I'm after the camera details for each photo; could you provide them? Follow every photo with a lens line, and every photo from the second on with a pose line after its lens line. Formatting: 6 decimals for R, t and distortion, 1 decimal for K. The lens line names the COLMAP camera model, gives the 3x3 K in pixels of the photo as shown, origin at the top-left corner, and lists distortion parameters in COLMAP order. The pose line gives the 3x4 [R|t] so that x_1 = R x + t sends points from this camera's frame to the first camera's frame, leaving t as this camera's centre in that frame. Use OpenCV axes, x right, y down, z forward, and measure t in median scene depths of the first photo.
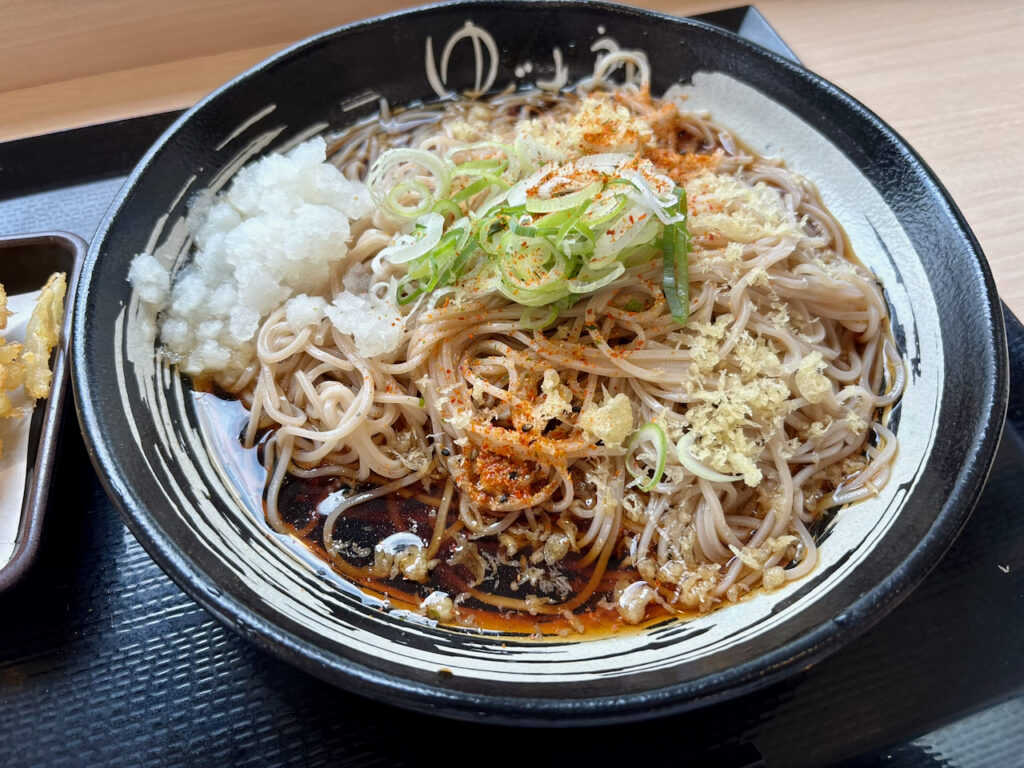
lens RADIAL K [[790.8, 0, 511.1], [0, 790.8, 383.4], [0, 0, 1]] dist [-0.079191, 0.030001]
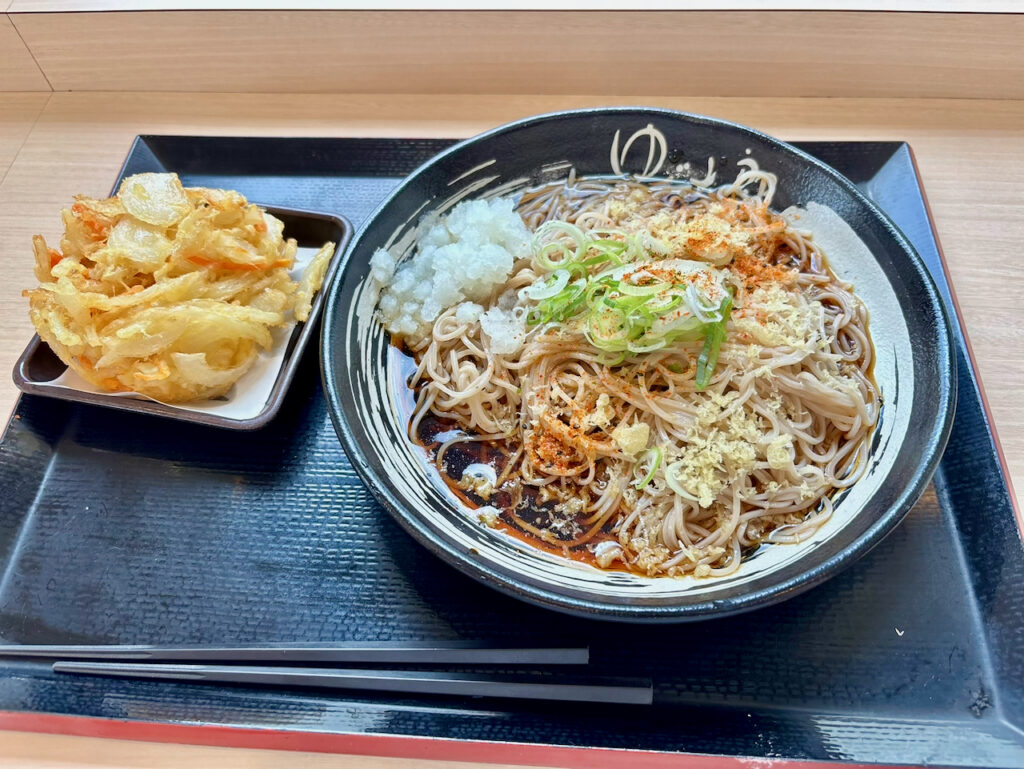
lens RADIAL K [[790.8, 0, 519.2], [0, 790.8, 385.9], [0, 0, 1]] dist [-0.079191, 0.030001]
pose [[0.930921, 0.278716, -0.236015, 0.242972], [-0.269905, 0.960373, 0.069536, -0.091095], [0.246043, -0.001031, 0.969258, -0.490252]]
